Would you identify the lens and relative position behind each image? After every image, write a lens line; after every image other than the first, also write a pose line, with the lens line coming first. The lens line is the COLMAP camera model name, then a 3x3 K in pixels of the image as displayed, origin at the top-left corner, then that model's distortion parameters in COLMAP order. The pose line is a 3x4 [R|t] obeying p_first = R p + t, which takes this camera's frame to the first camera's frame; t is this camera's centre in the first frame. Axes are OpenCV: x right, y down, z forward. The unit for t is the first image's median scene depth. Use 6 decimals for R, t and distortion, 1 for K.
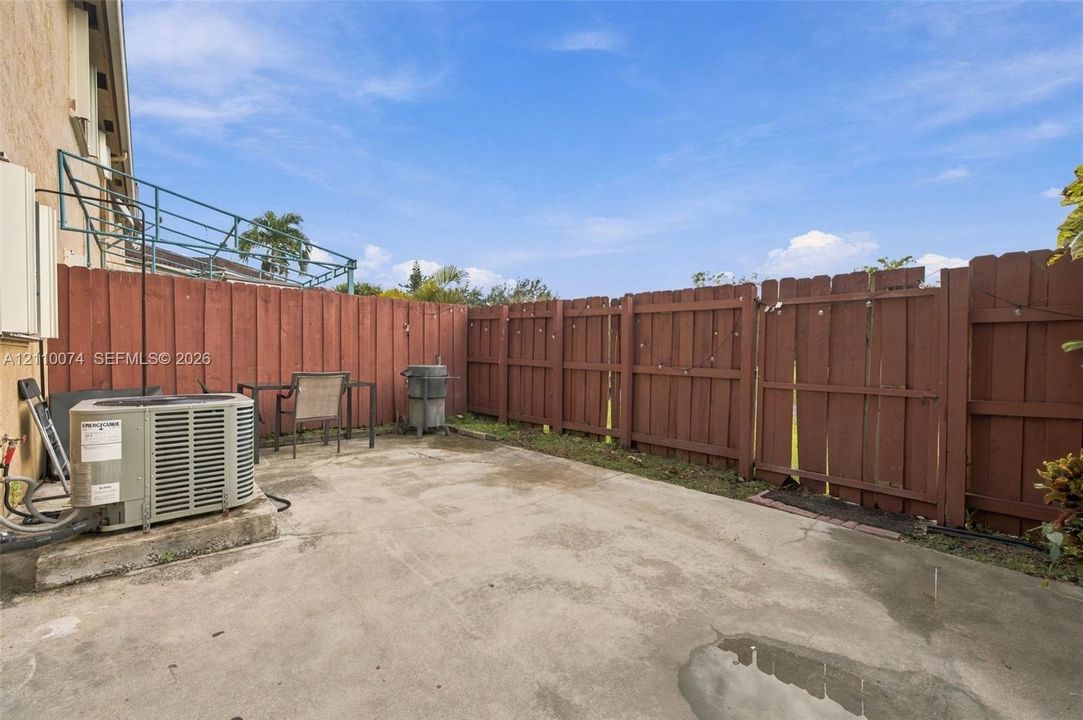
lens RADIAL K [[427.3, 0, 542.3], [0, 427.3, 365.6], [0, 0, 1]] dist [-0.021919, 0.014407]
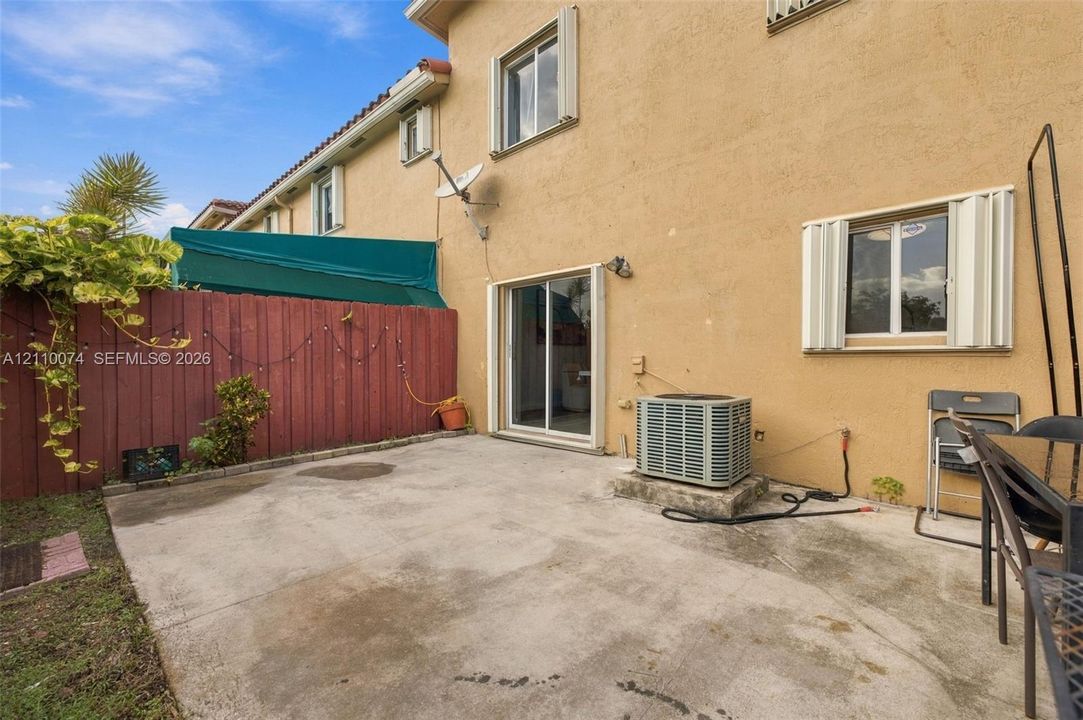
lens RADIAL K [[427.3, 0, 542.3], [0, 427.3, 365.6], [0, 0, 1]] dist [-0.021919, 0.014407]
pose [[-0.994861, -0.003560, -0.101183, -0.183833], [-0.006349, 0.999608, 0.027250, -0.040959], [0.101046, 0.027752, -0.994495, 1.734486]]
